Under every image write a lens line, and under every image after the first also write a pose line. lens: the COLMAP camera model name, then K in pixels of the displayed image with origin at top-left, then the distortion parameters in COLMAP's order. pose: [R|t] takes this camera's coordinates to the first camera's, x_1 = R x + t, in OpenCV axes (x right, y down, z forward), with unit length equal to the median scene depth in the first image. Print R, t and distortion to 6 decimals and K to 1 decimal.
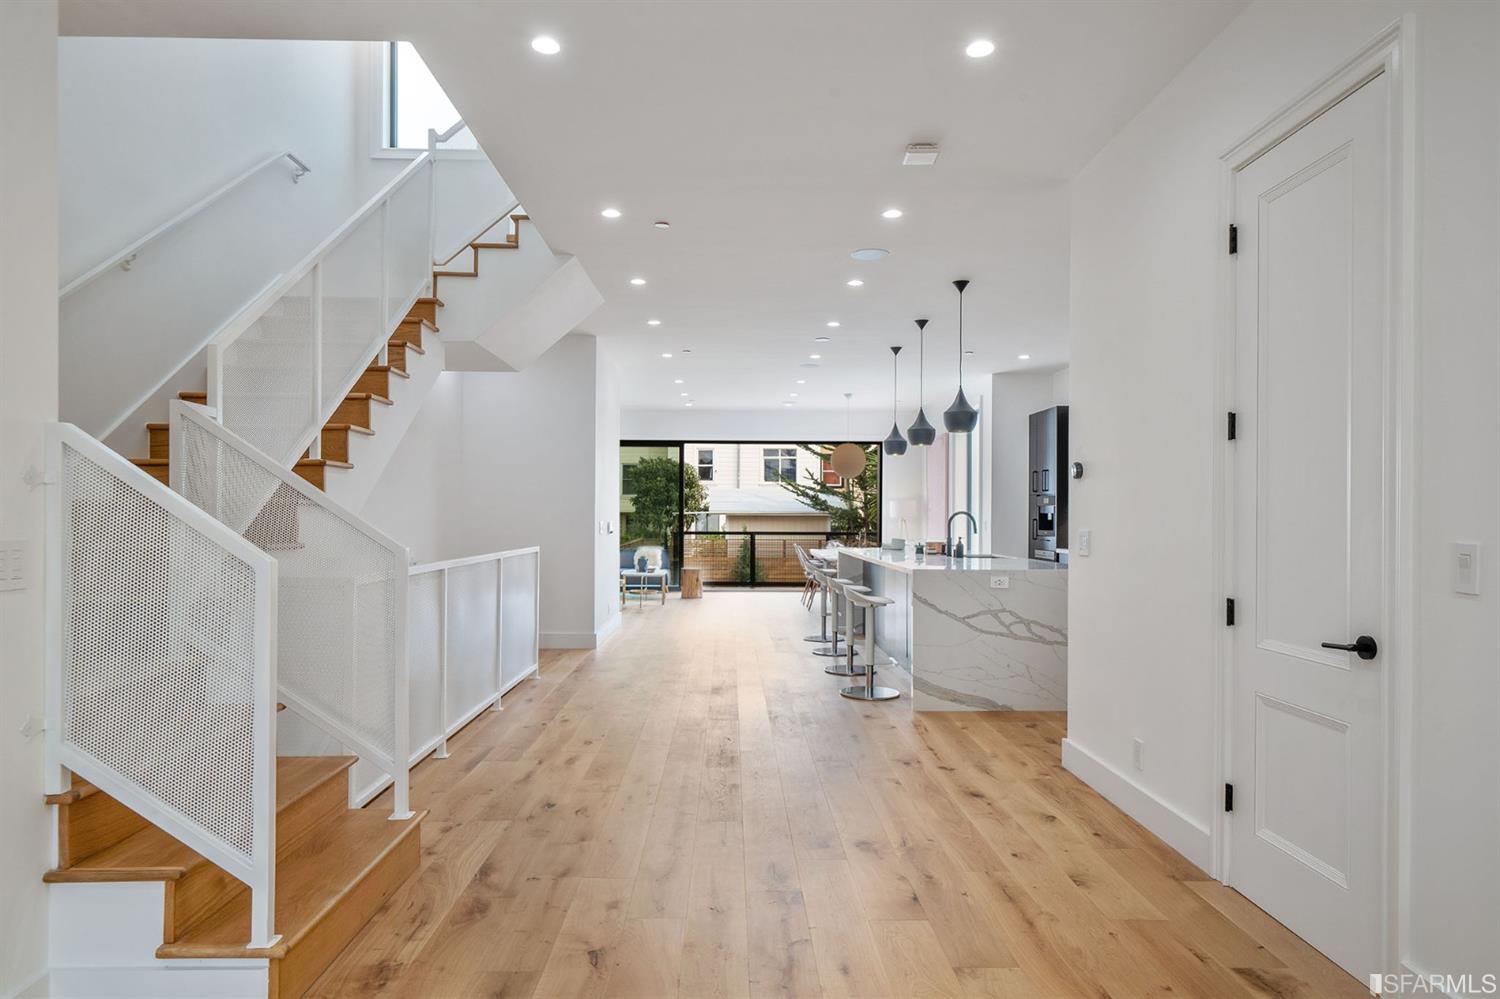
lens RADIAL K [[866.3, 0, 748.3], [0, 866.3, 516.3], [0, 0, 1]] dist [0.001211, 0.000249]
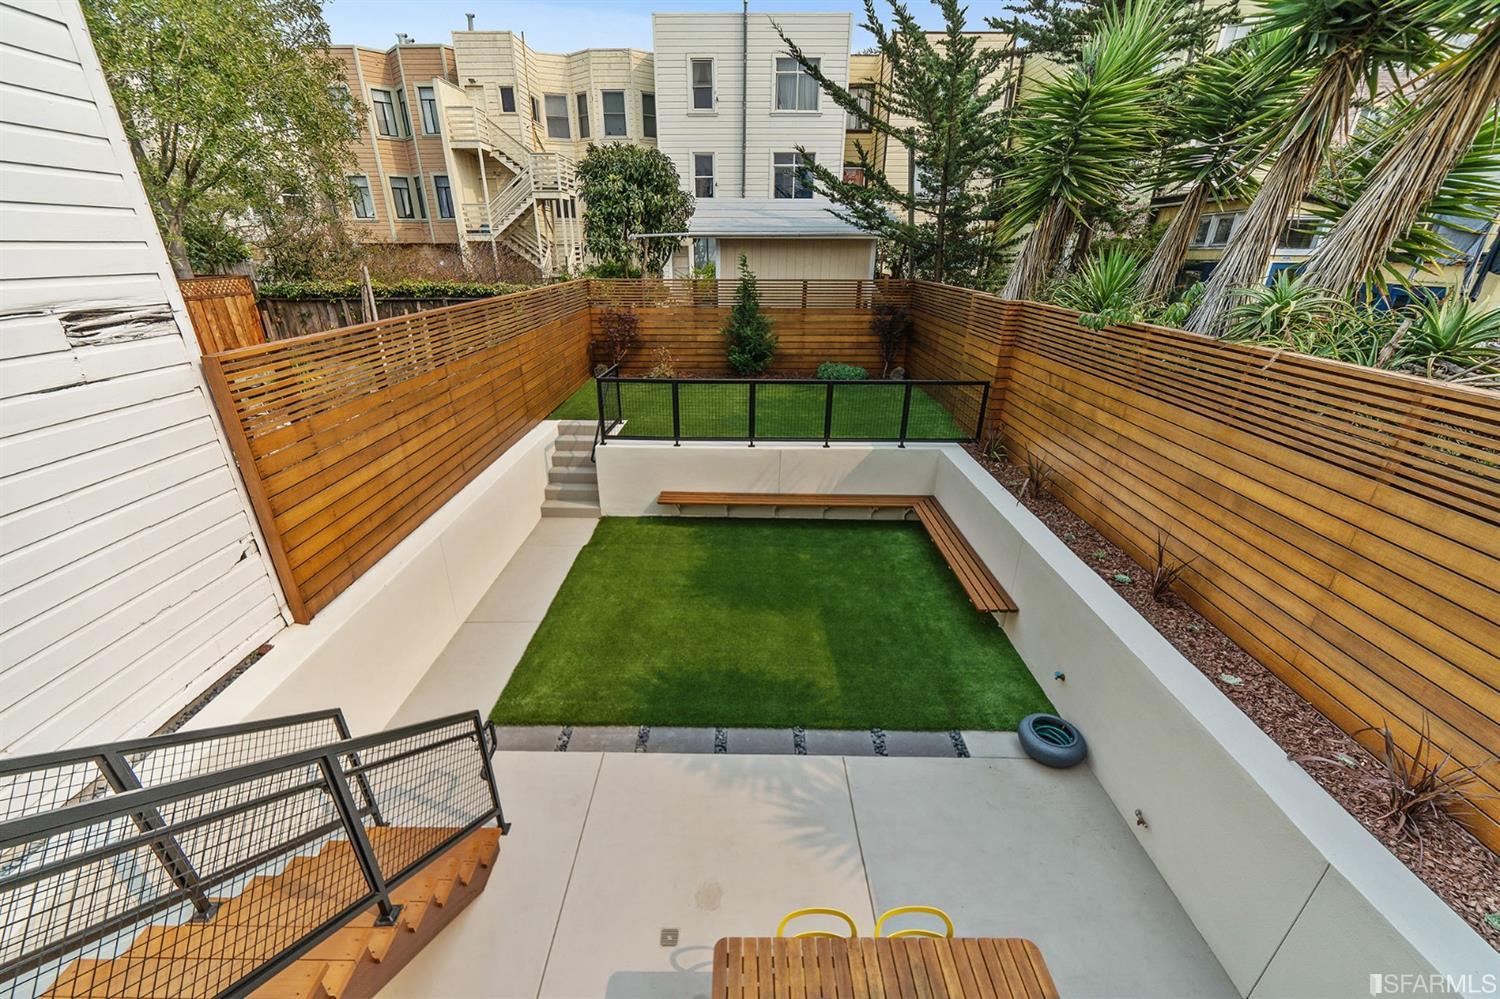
lens RADIAL K [[594.6, 0, 739.0], [0, 594.6, 517.4], [0, 0, 1]] dist [-0.001262, -0.000128]
pose [[0.999249, 0.013845, -0.036193, 0.017063], [0.002431, 0.909759, 0.415130, 0.005881], [0.038674, -0.414906, 0.909042, 0.801894]]
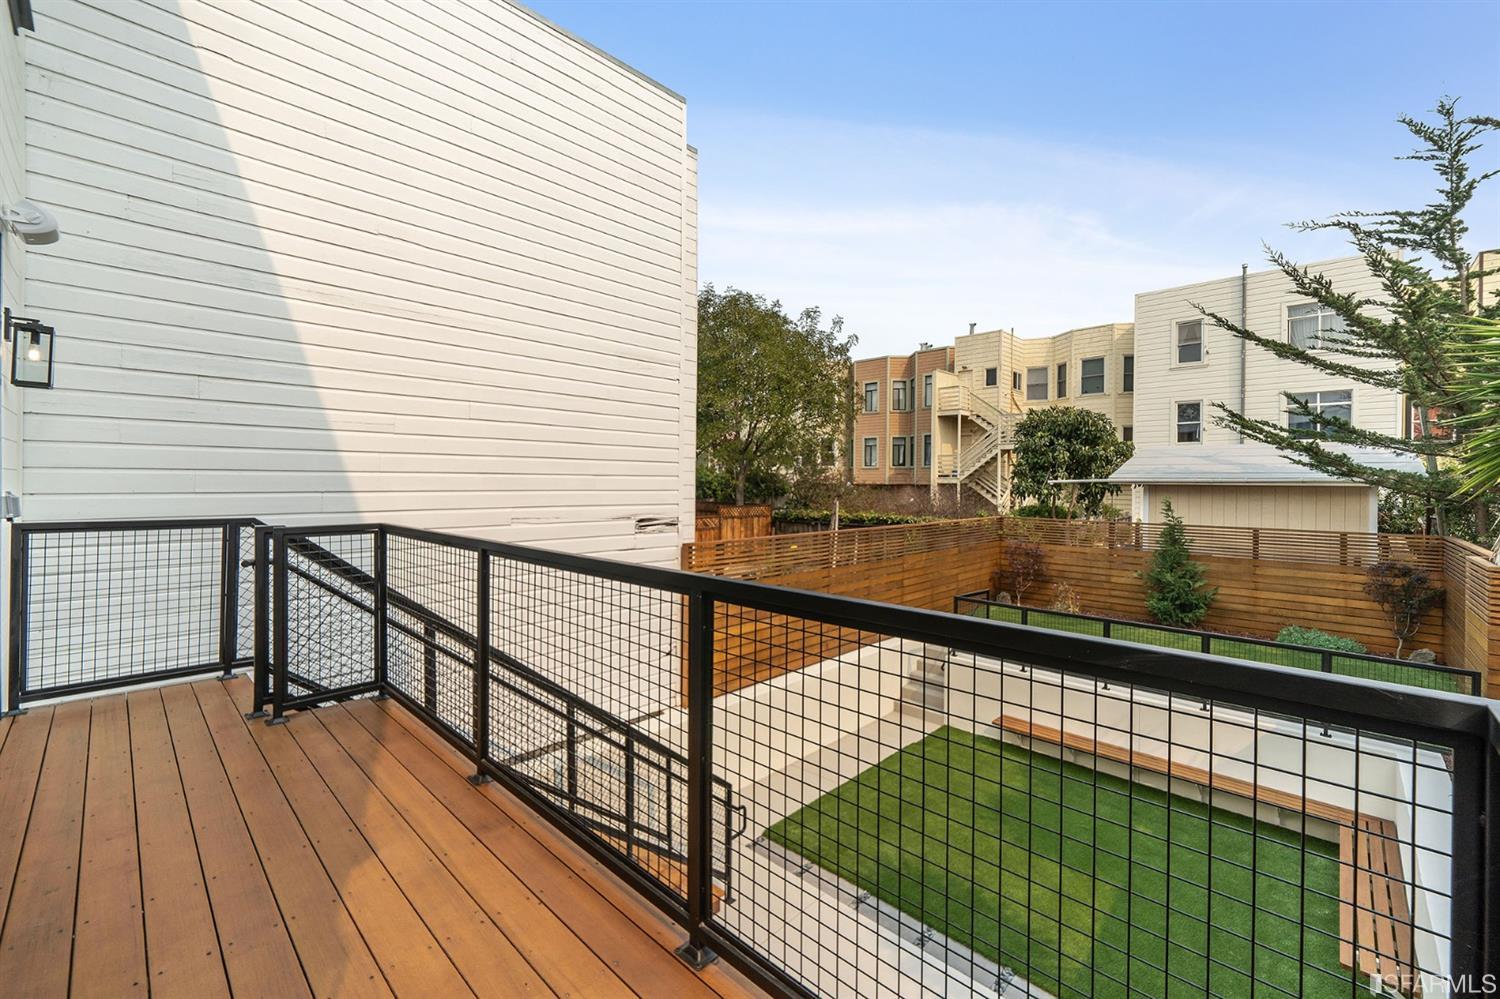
lens RADIAL K [[612.7, 0, 745.1], [0, 612.7, 488.6], [0, 0, 1]] dist [0.000742, 0.000020]
pose [[0.701068, 0.008812, -0.713040, 0.144082], [-0.005593, 0.999961, 0.006859, 0.000360], [0.713073, -0.000821, 0.701090, 0.747083]]
